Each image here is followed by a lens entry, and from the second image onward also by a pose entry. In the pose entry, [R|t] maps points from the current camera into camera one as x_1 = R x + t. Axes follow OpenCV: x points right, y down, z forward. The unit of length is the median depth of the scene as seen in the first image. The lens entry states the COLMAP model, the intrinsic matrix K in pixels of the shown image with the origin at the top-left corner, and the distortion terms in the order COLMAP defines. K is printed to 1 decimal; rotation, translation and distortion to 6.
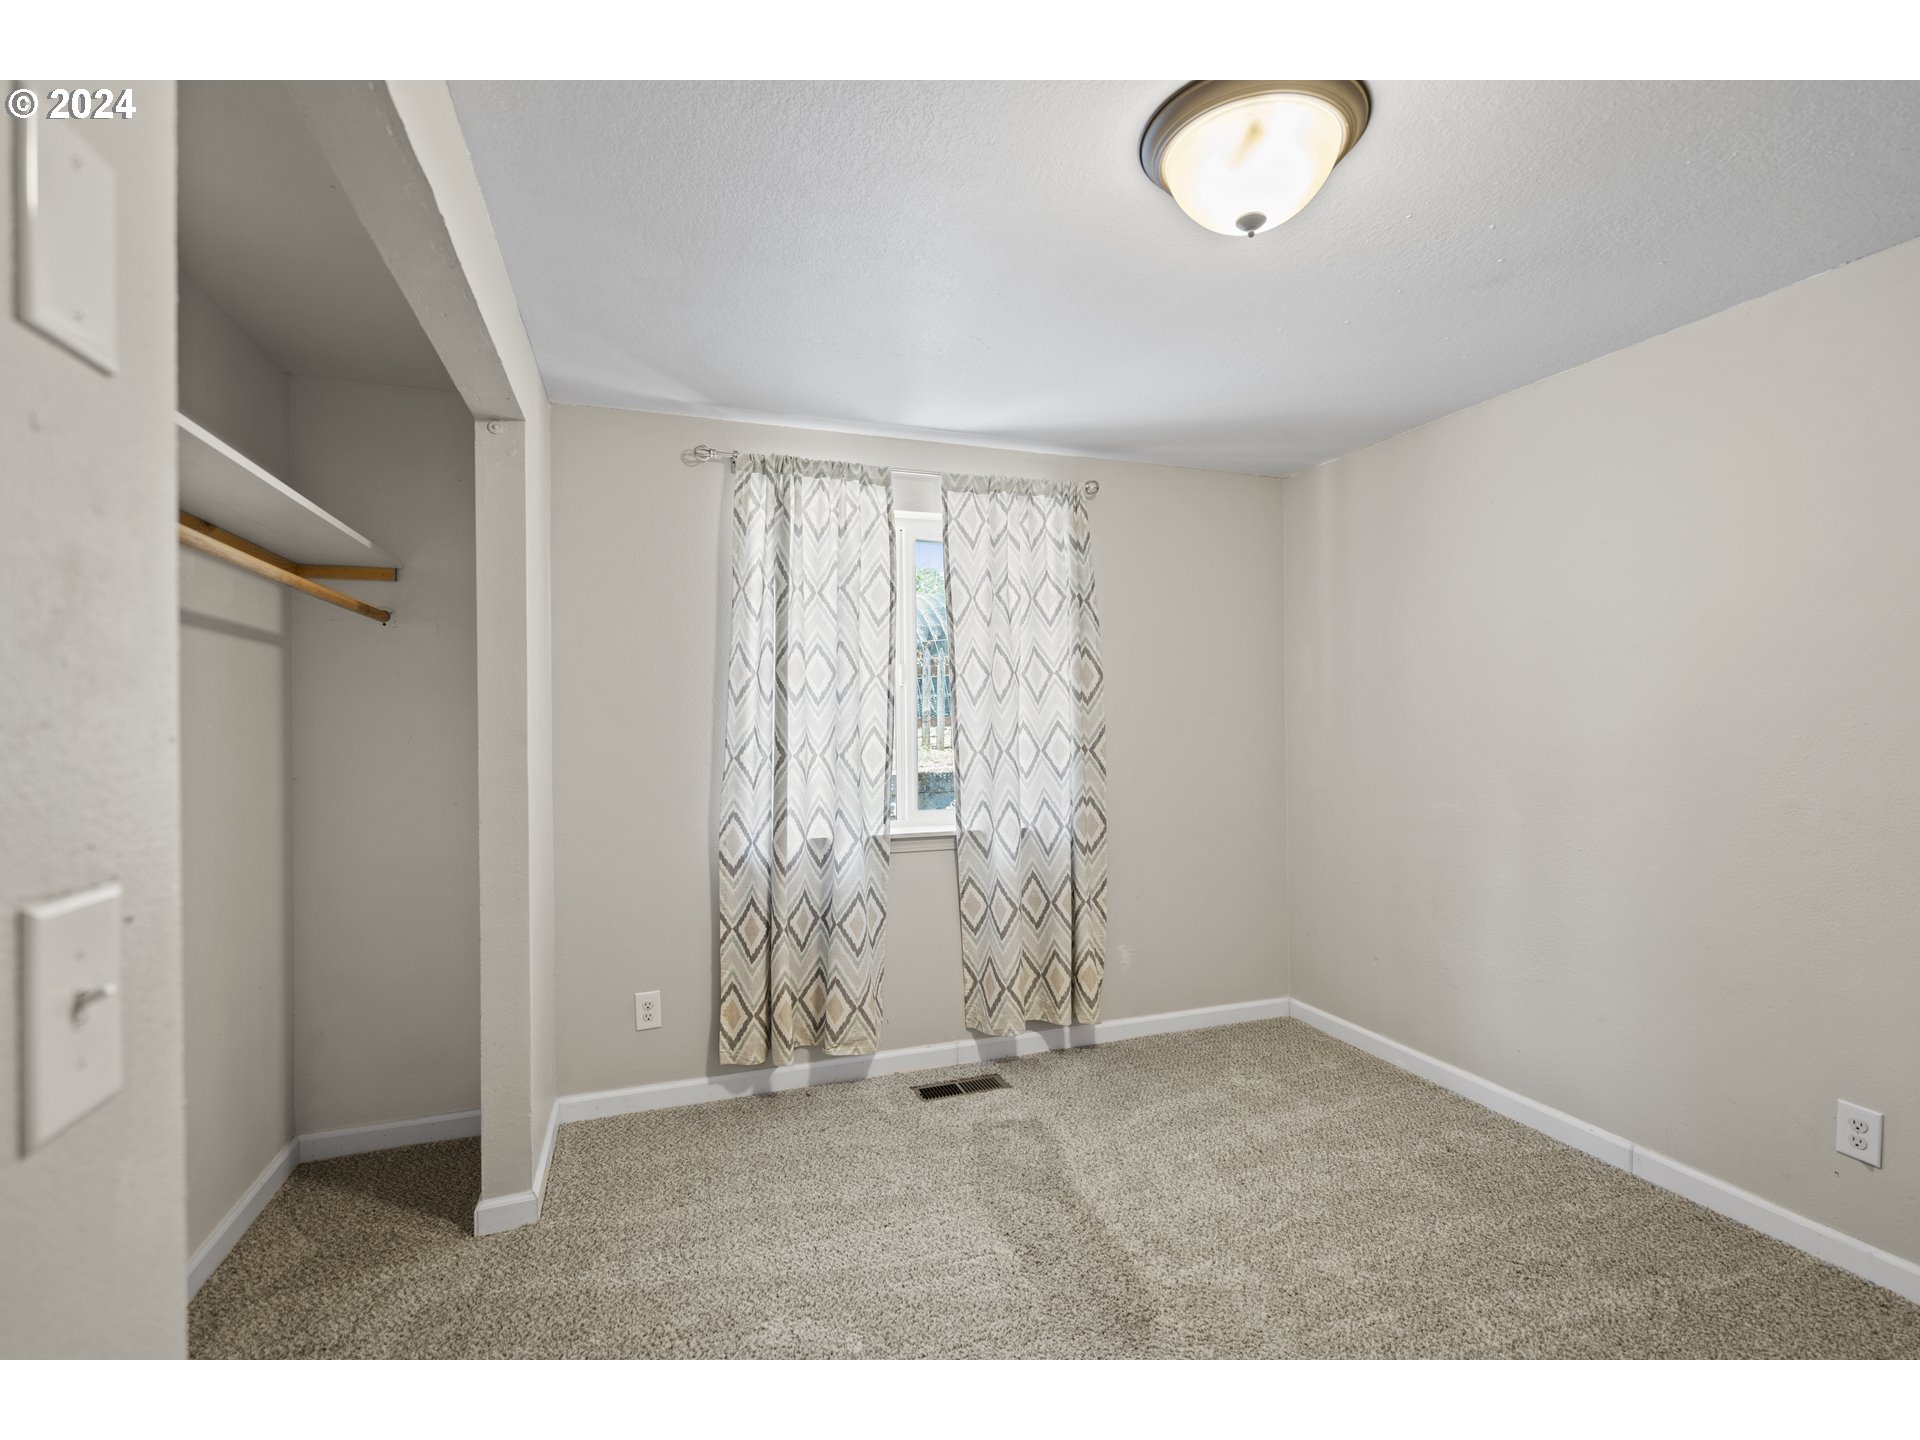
lens RADIAL K [[910.0, 0, 961.3], [0, 910.0, 726.2], [0, 0, 1]] dist [-0.001023, 0.000407]
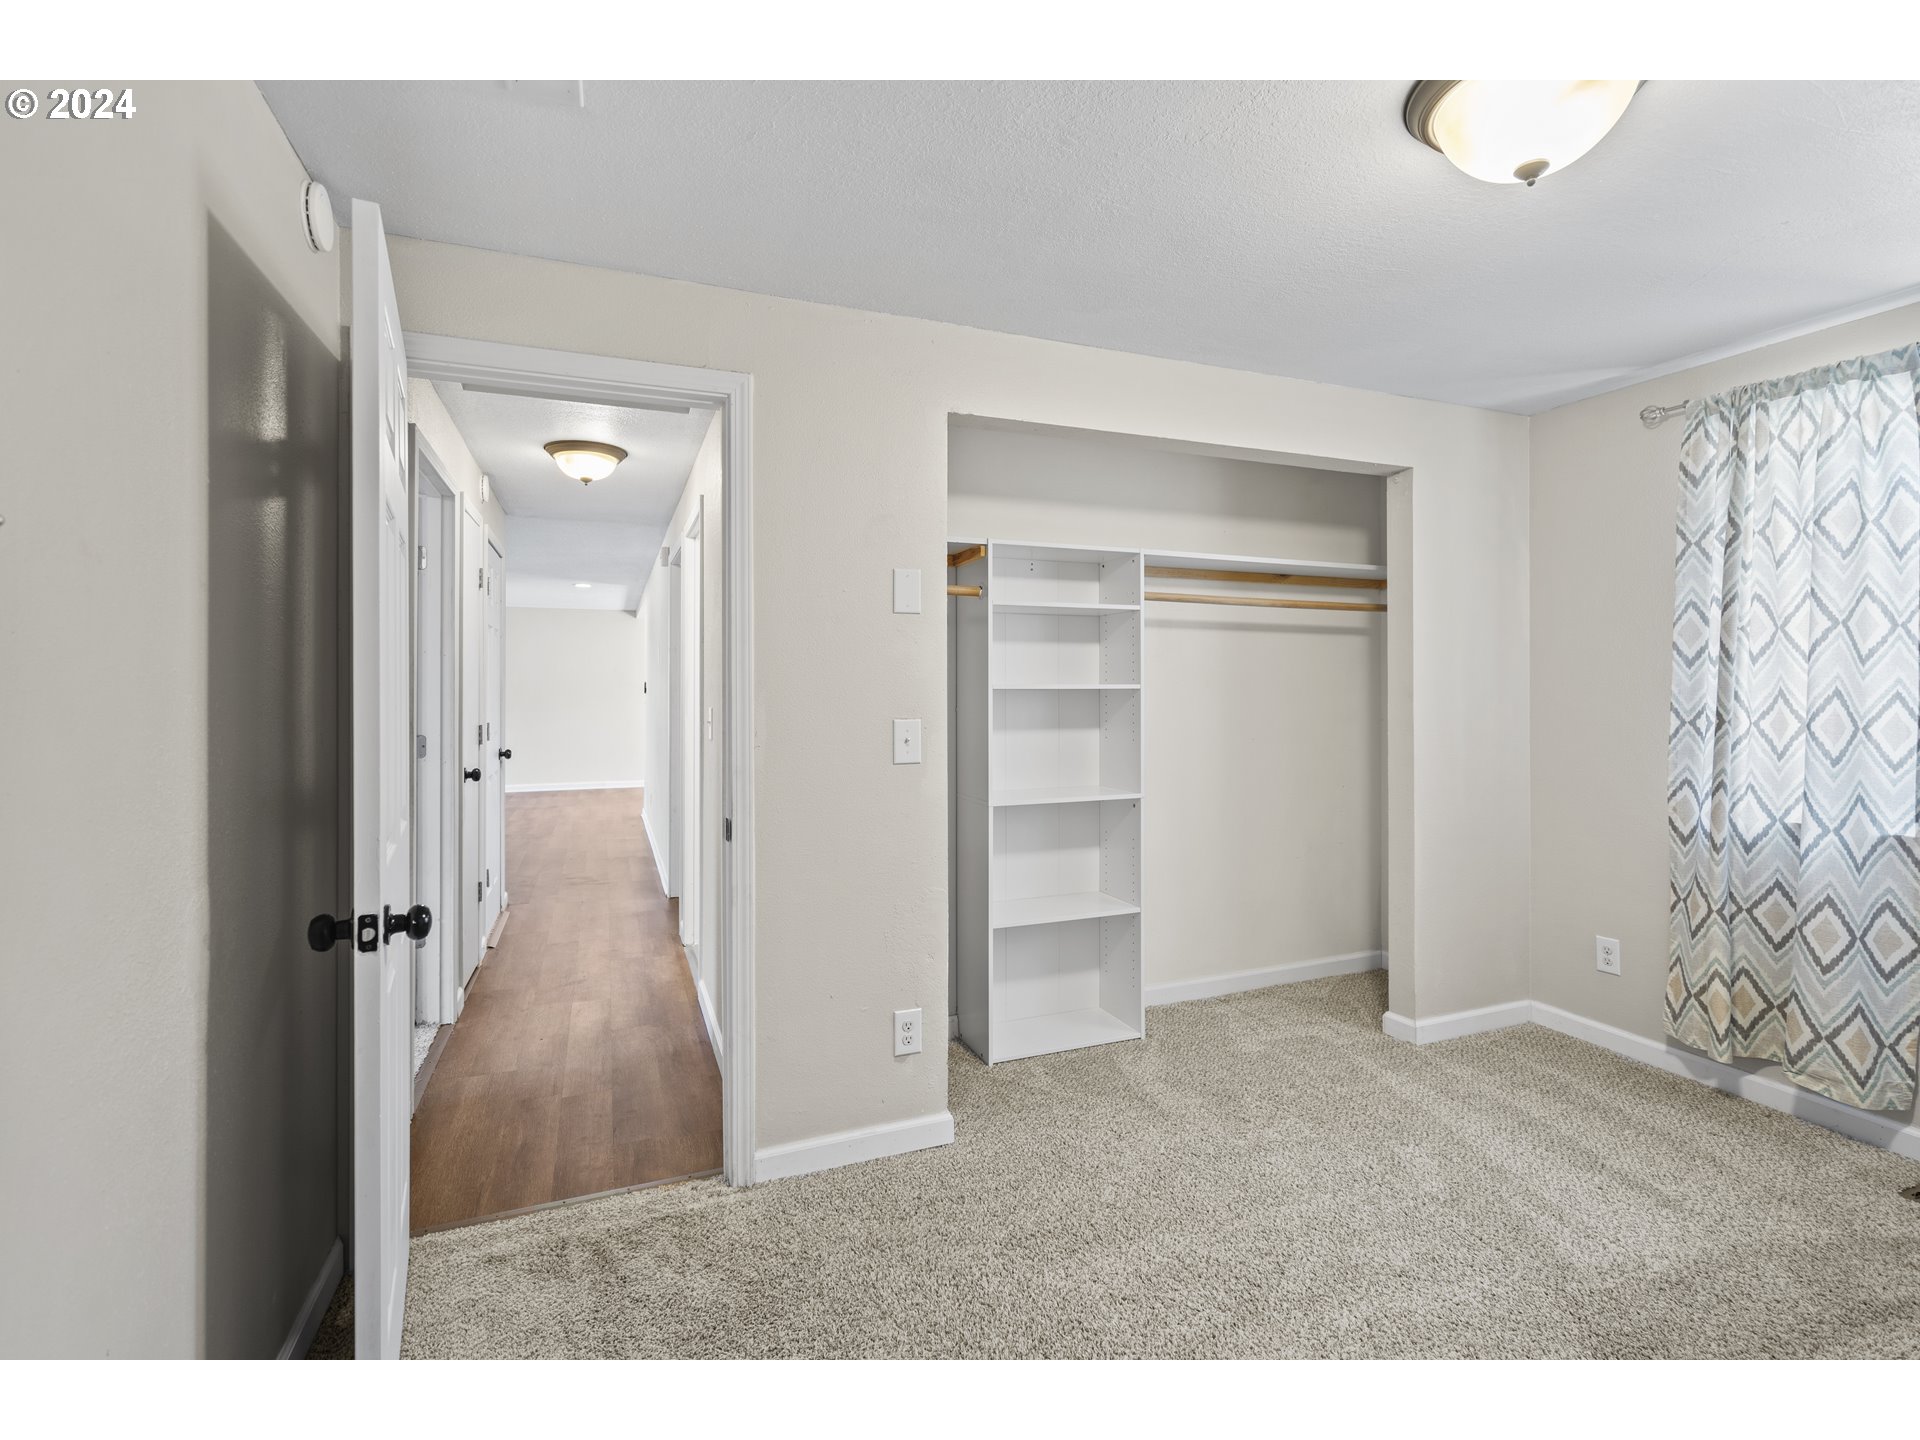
lens RADIAL K [[902.4, 0, 966.8], [0, 902.4, 679.4], [0, 0, 1]] dist [0.000309, 0.014202]
pose [[0.054157, 0.004126, -0.998524, 0.662661], [0.007201, 0.999964, 0.004523, -0.020067], [0.998506, -0.007436, 0.054126, 0.193551]]
